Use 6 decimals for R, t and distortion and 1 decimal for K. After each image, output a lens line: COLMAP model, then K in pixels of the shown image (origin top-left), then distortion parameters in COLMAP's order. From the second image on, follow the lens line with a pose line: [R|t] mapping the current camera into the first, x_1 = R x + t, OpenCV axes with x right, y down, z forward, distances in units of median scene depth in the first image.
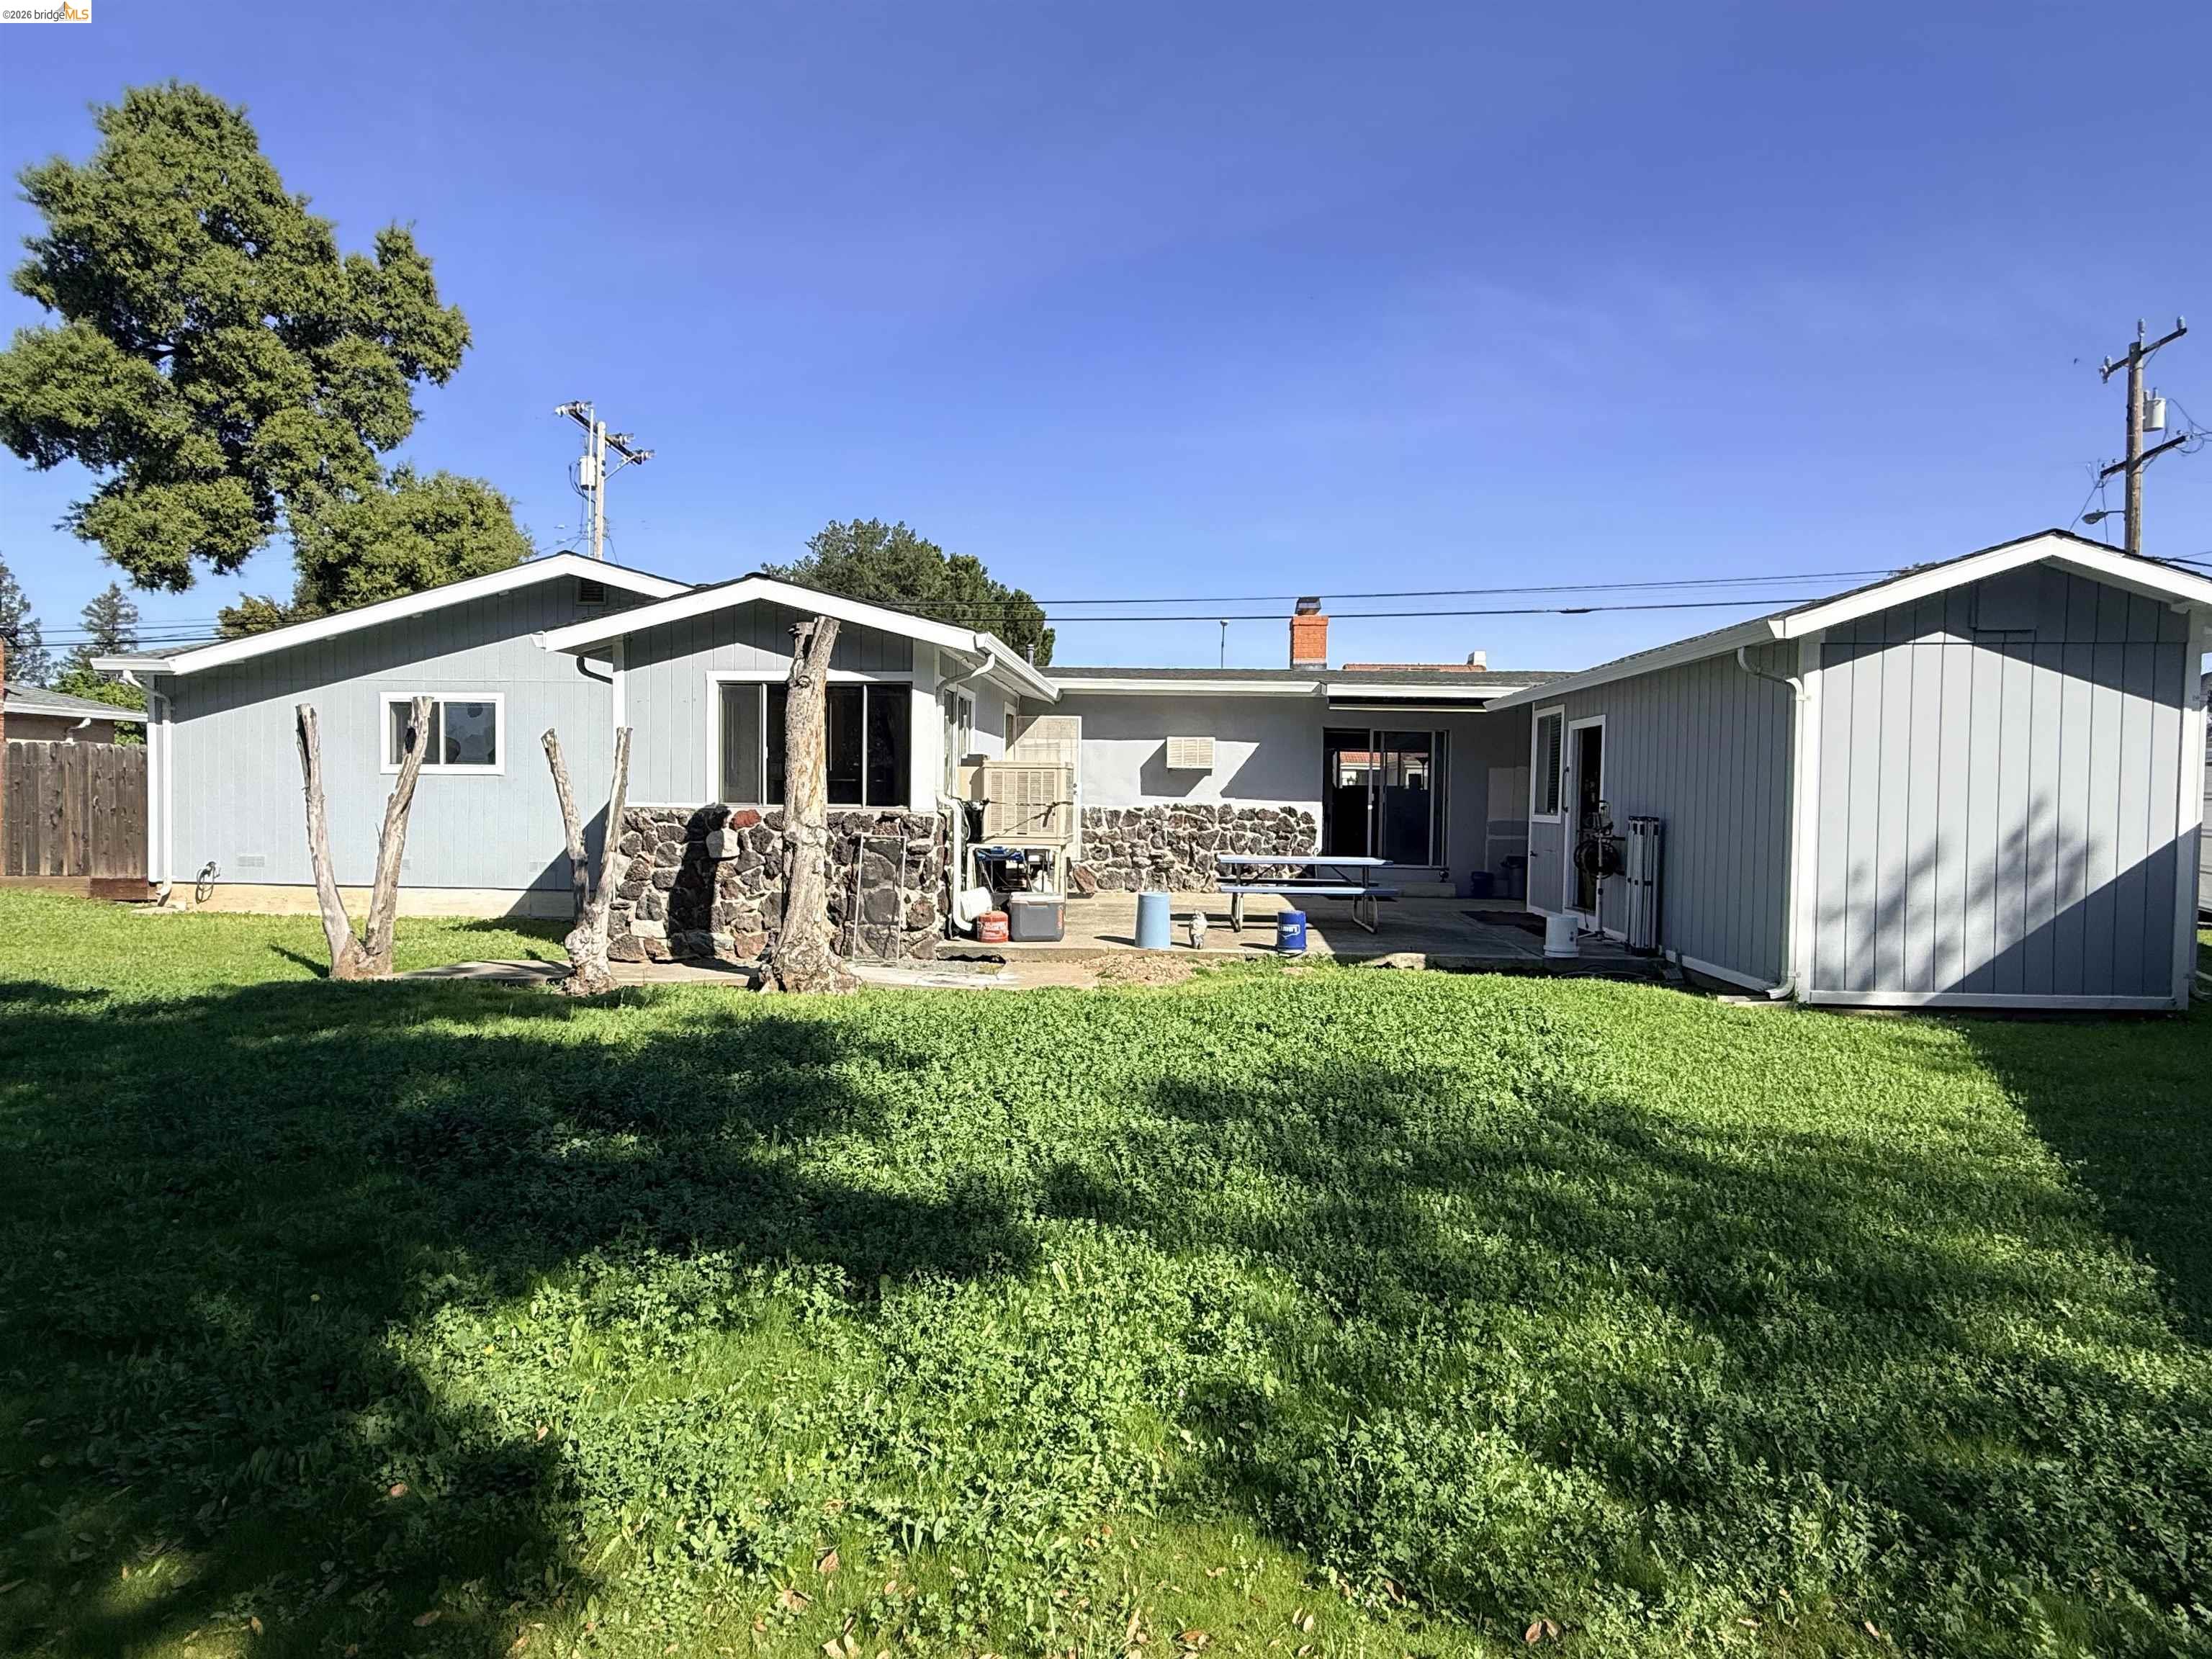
lens RADIAL K [[1127.1, 0, 1101.5], [0, 1127.1, 825.6], [0, 0, 1]] dist [-0.000952, 0.000633]
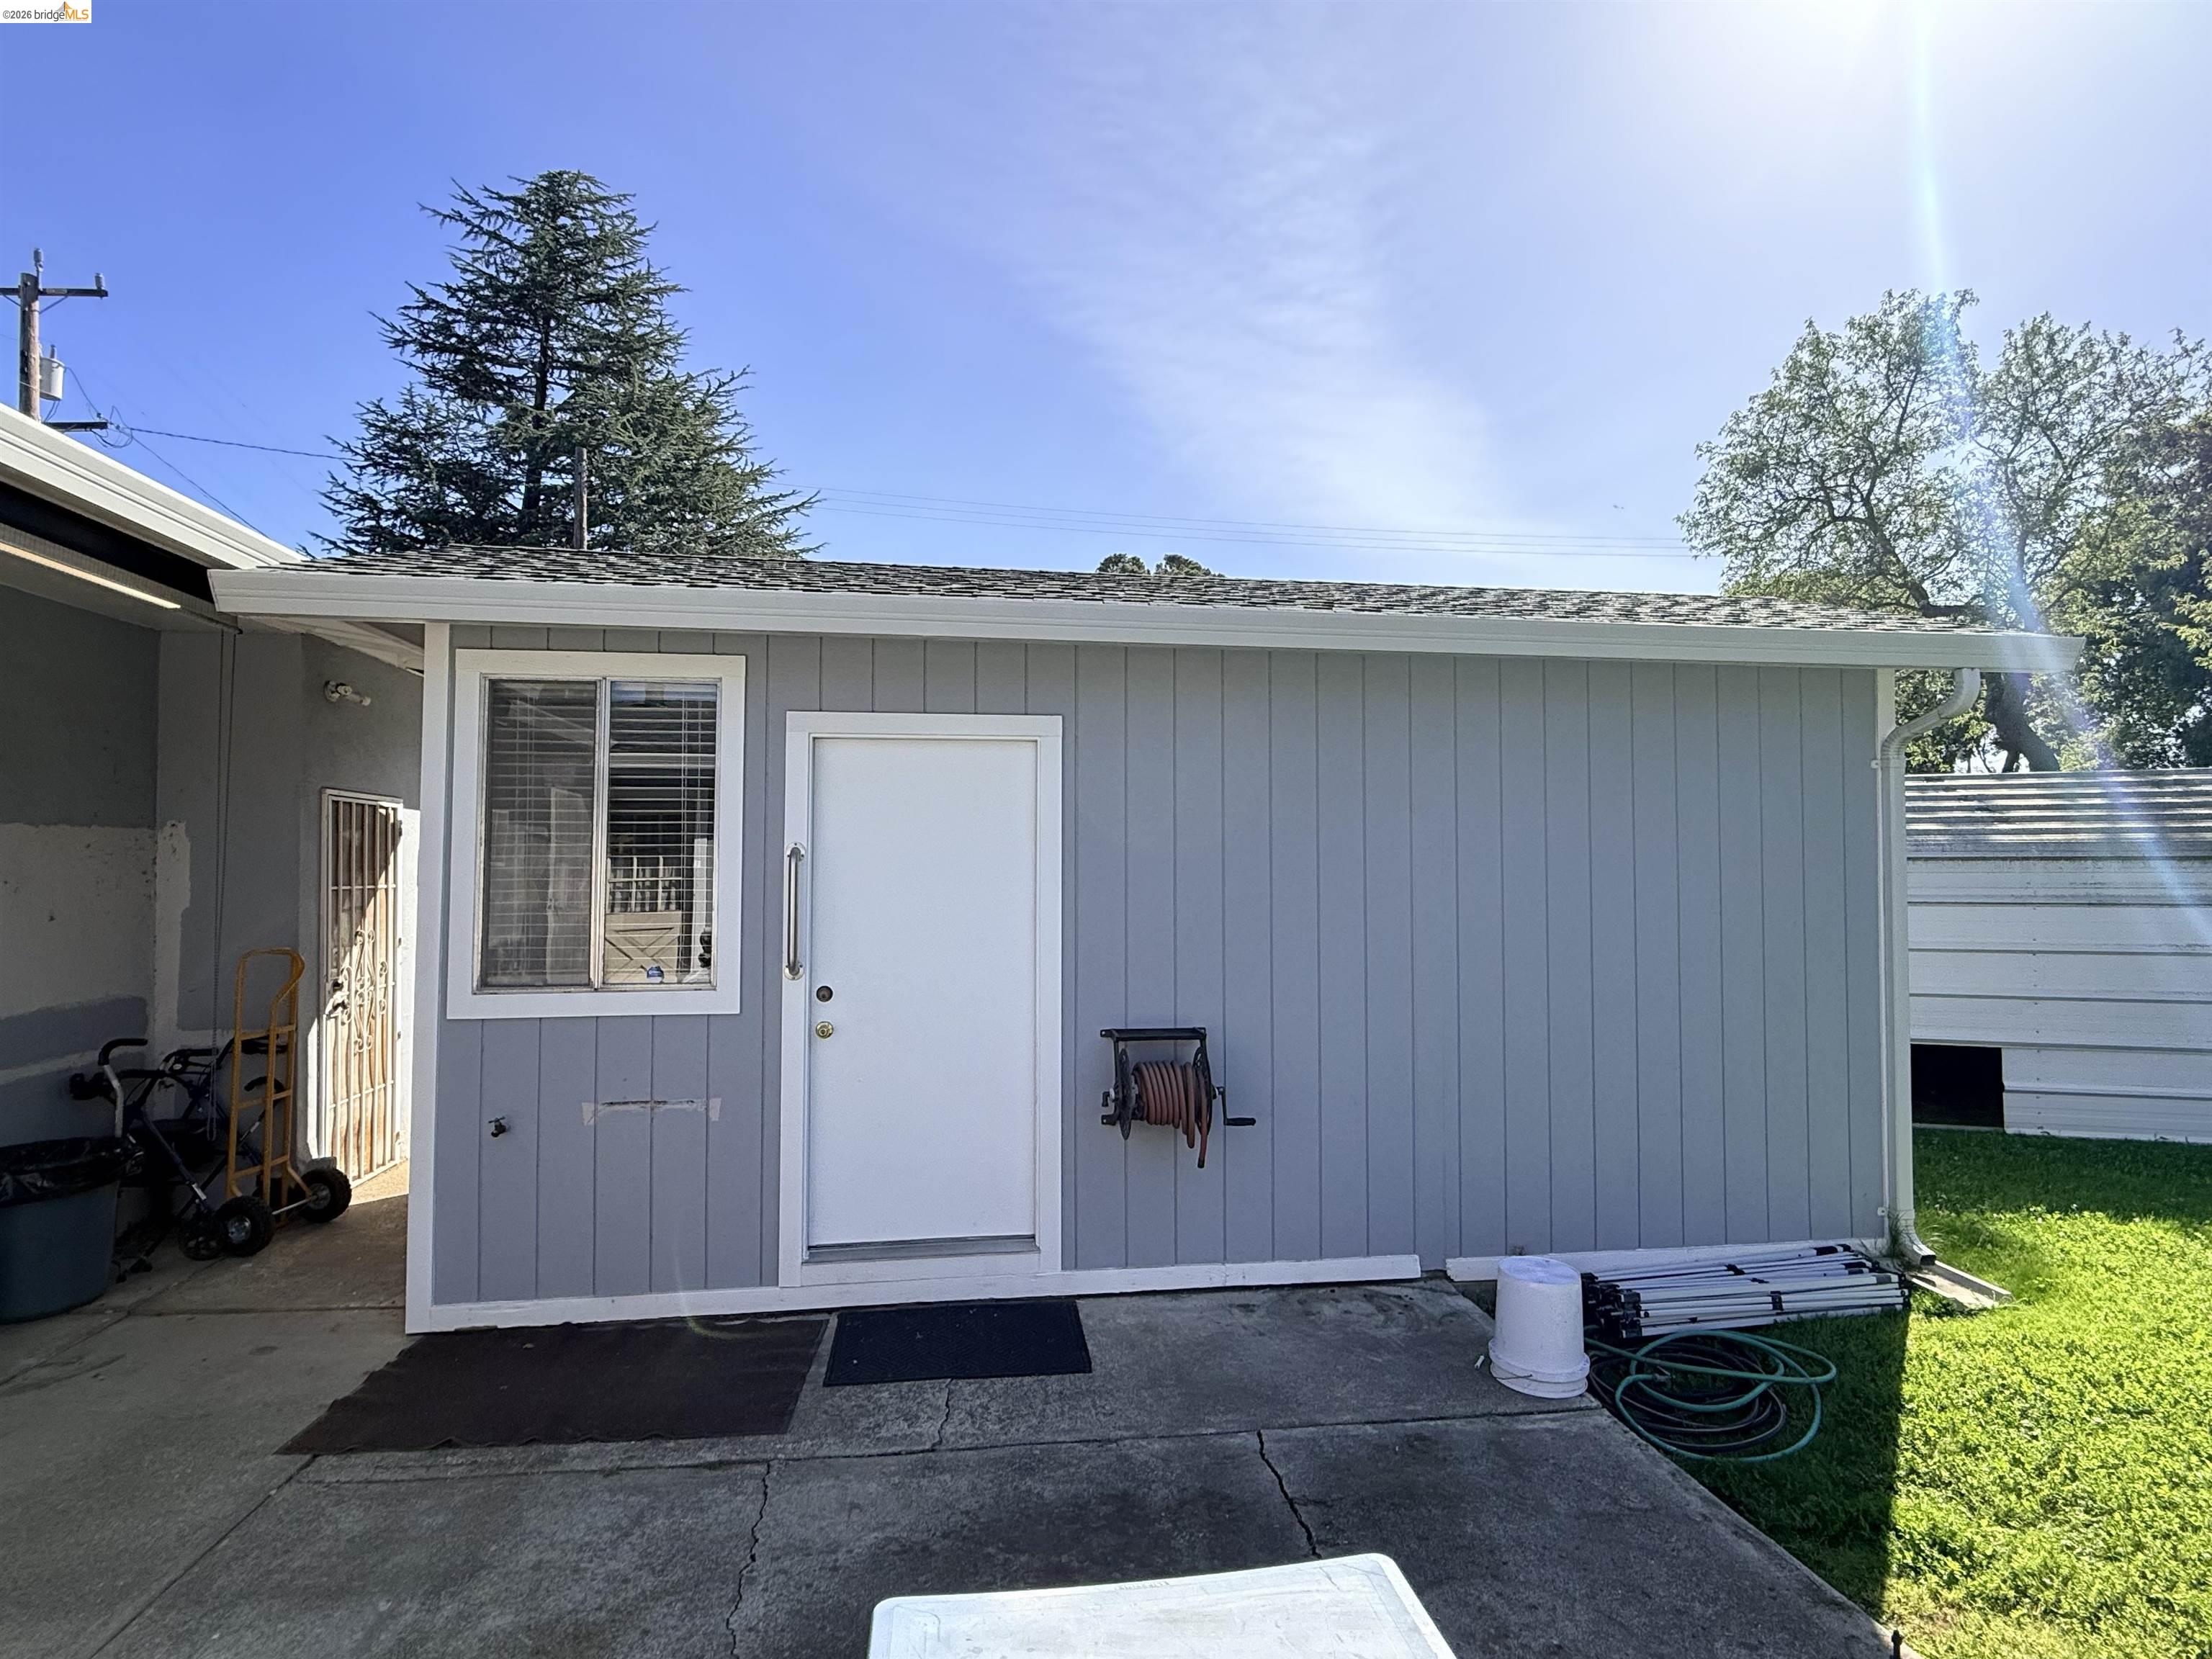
lens RADIAL K [[1127.1, 0, 1101.5], [0, 1127.1, 825.6], [0, 0, 1]] dist [-0.000952, 0.000633]
pose [[-0.206417, 0.022273, 0.978211, 0.049991], [0.024779, 0.999539, -0.017529, -0.042859], [-0.978150, 0.020621, -0.206874, 0.836857]]
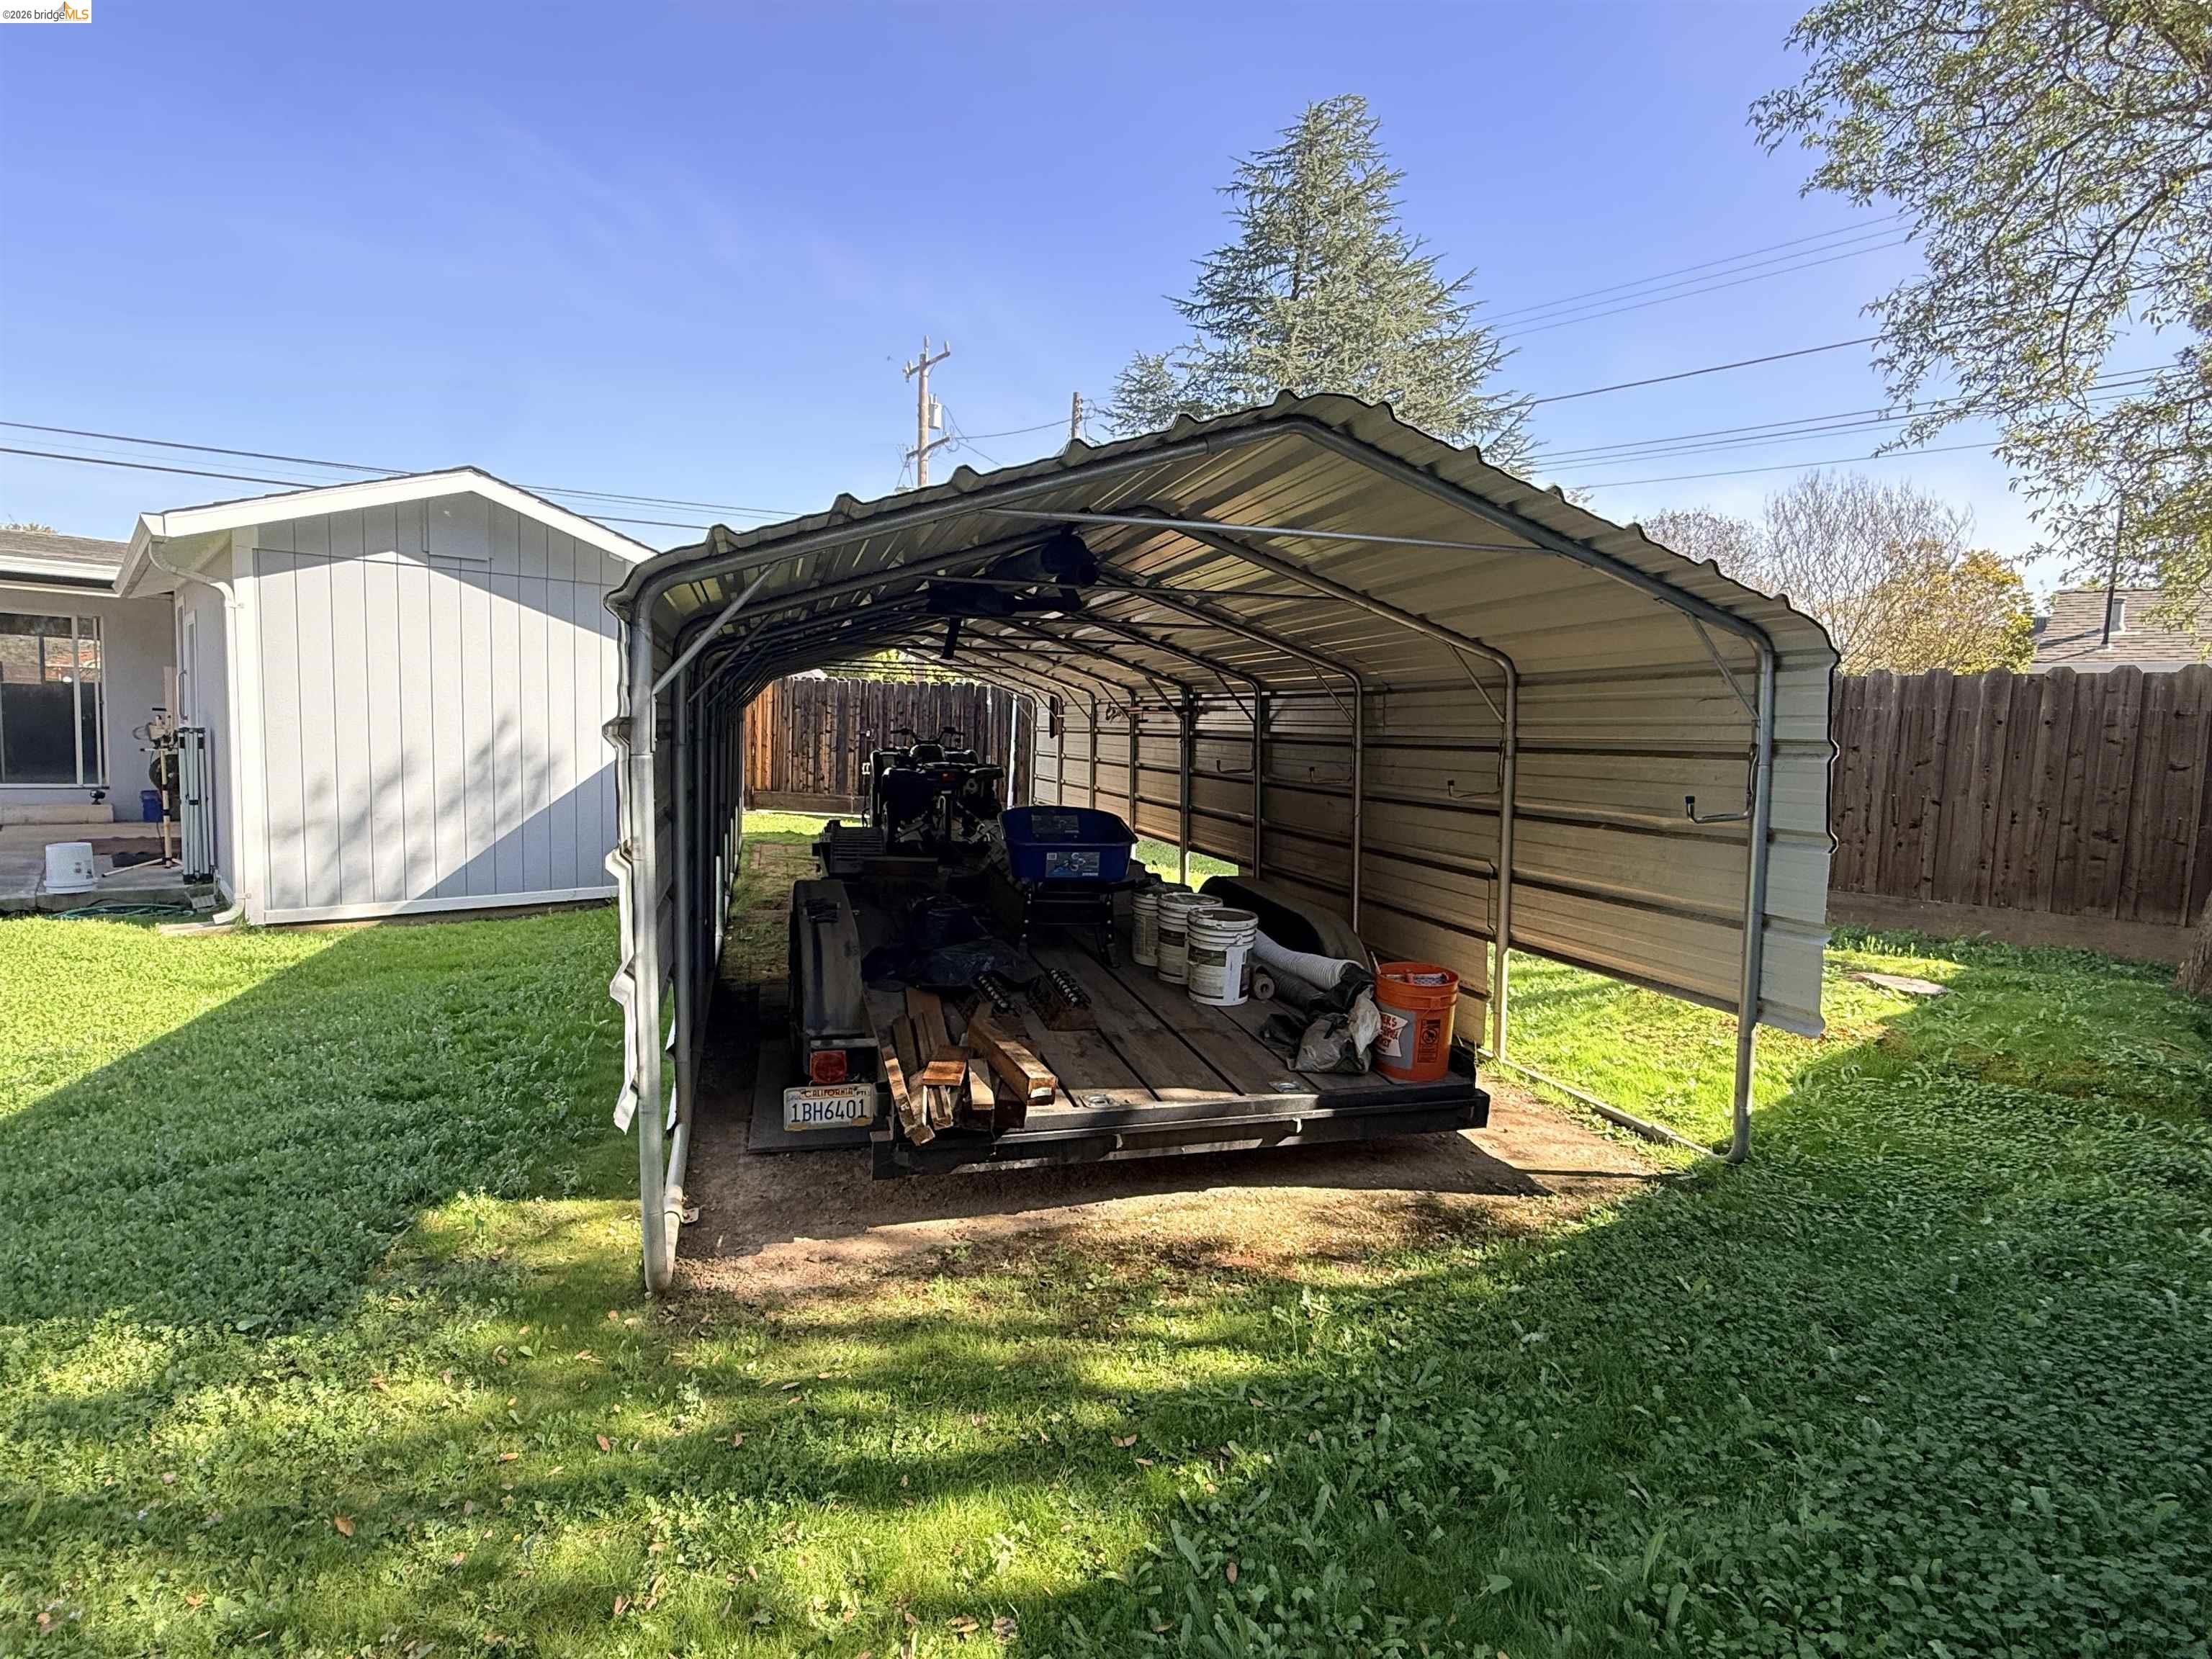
lens RADIAL K [[1127.1, 0, 1101.5], [0, 1127.1, 825.6], [0, 0, 1]] dist [-0.000952, 0.000633]
pose [[0.698672, -0.049198, 0.713748, 0.239521], [-0.009610, 0.996897, 0.078123, -0.005344], [-0.715377, -0.061442, 0.696032, -0.099939]]
